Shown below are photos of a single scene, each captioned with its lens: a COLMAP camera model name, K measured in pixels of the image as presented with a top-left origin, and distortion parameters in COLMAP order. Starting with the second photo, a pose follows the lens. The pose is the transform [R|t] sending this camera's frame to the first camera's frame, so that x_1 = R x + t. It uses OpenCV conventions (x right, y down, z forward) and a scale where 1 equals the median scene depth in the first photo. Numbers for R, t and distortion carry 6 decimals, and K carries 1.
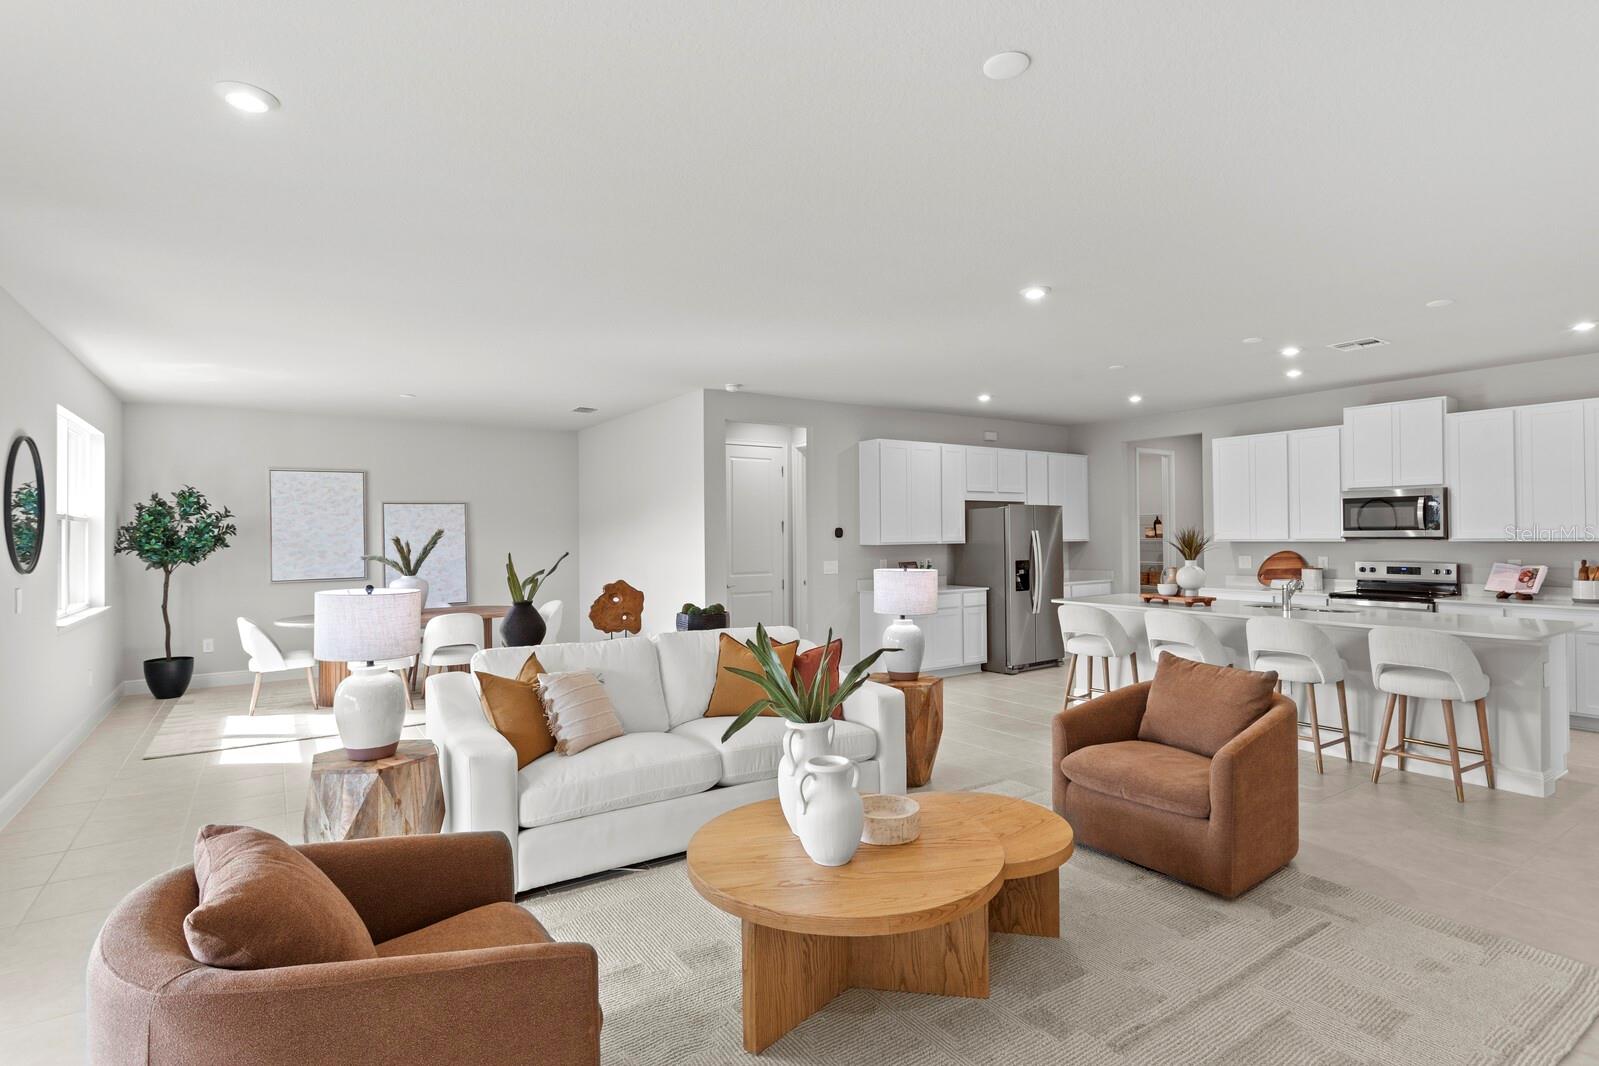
lens RADIAL K [[790.9, 0, 793.9], [0, 790.9, 532.6], [0, 0, 1]] dist [-0.013211, 0.004692]
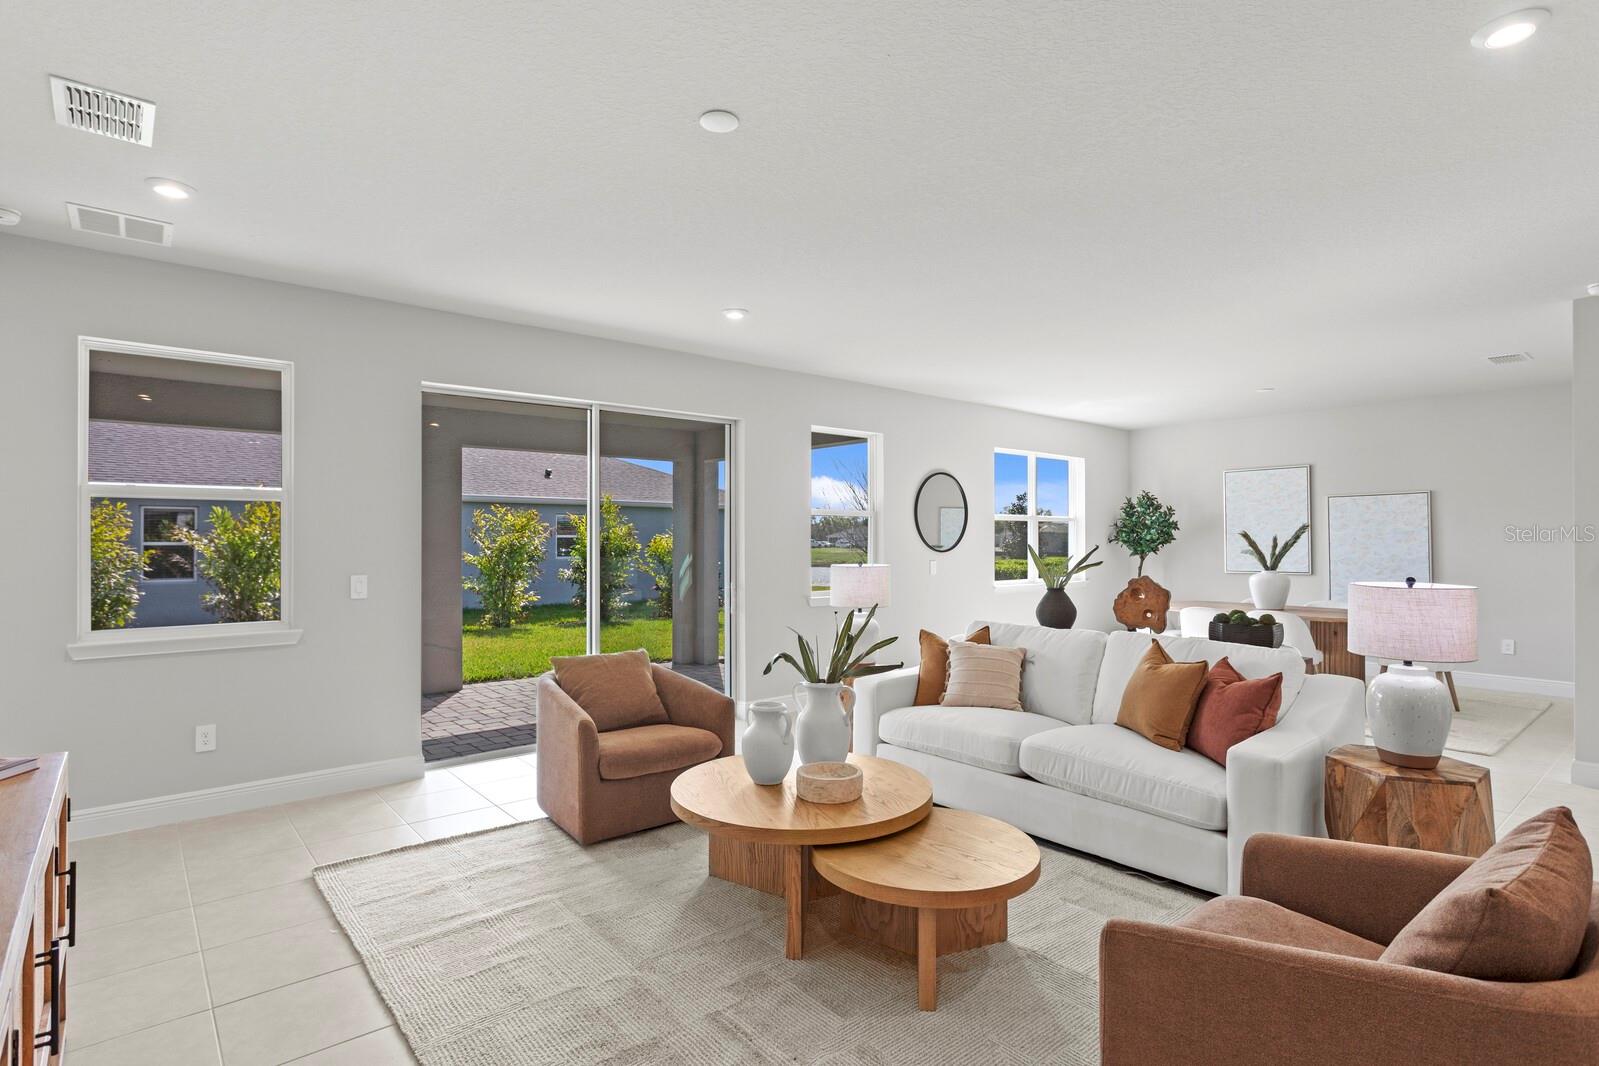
lens RADIAL K [[790.9, 0, 801.6], [0, 790.9, 537.3], [0, 0, 1]] dist [-0.013211, 0.004692]
pose [[0.126122, 0.007011, -0.991990, 0.428586], [0.004721, 0.999959, 0.007668, 0.002498], [0.992003, -0.005650, 0.126084, 0.289384]]
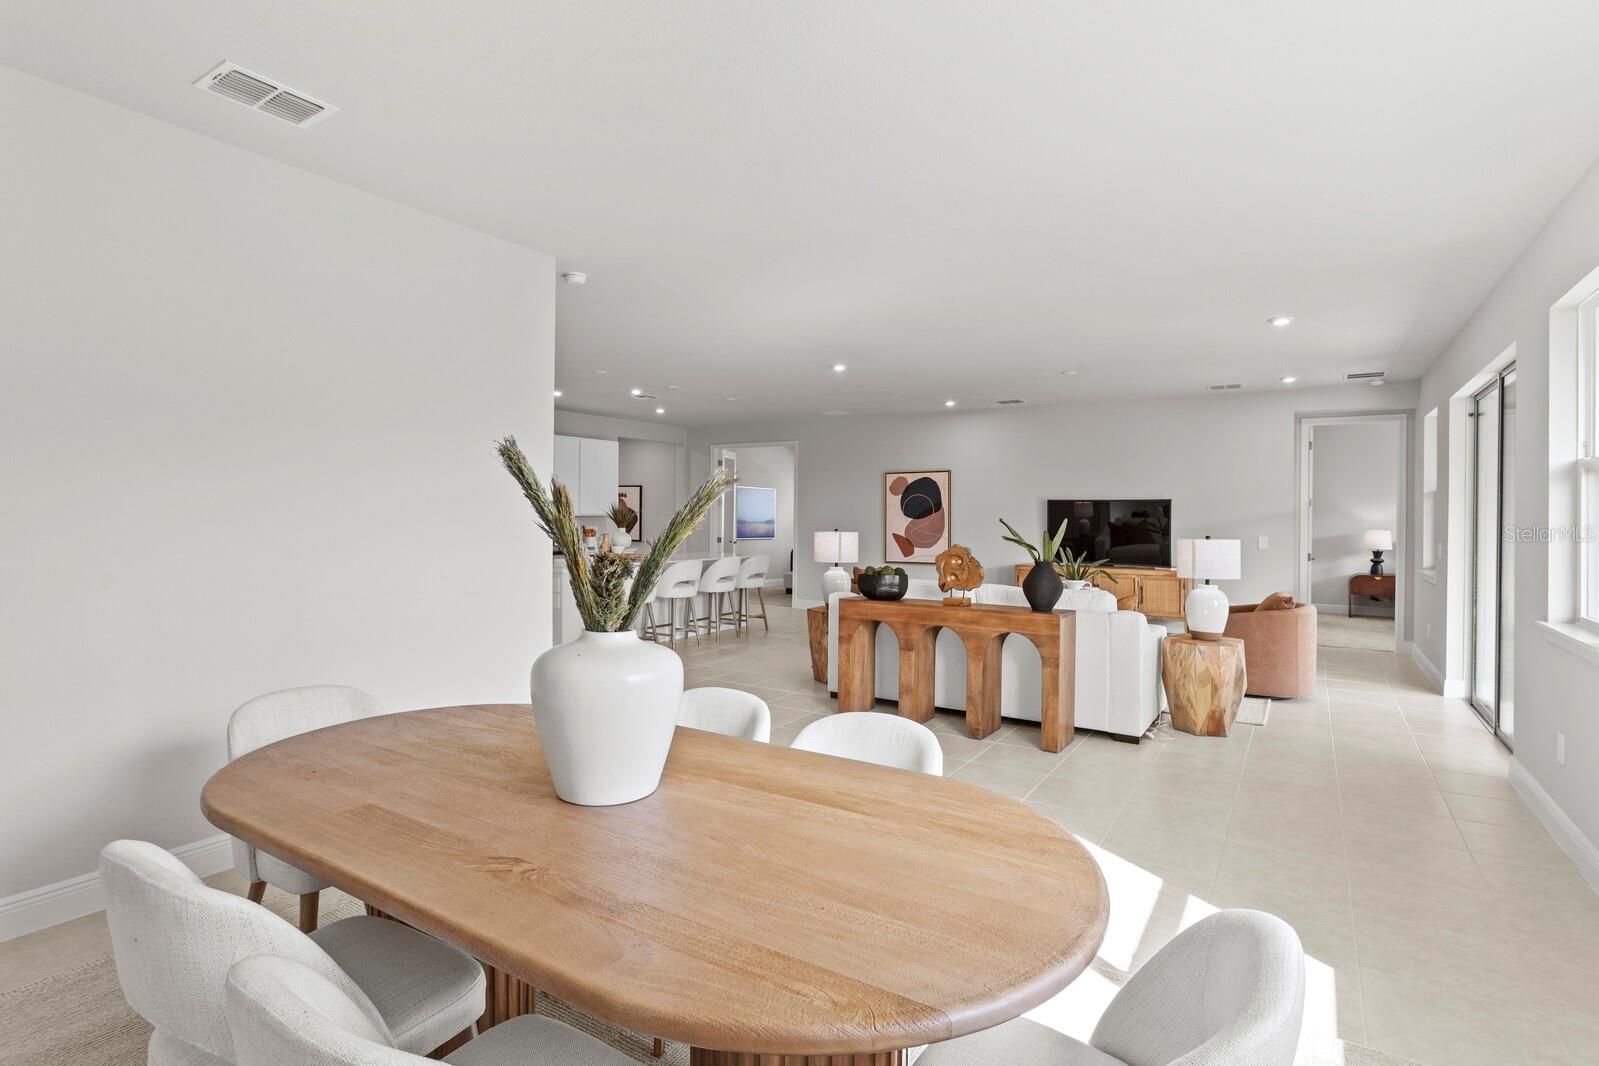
lens RADIAL K [[790.9, 0, 799.5], [0, 790.9, 520.1], [0, 0, 1]] dist [-0.013211, 0.004692]
pose [[-0.397832, 0.000751, 0.917458, -0.730530], [-0.008777, 0.999951, -0.004624, 0.021141], [-0.917416, -0.009893, -0.397806, 1.043305]]
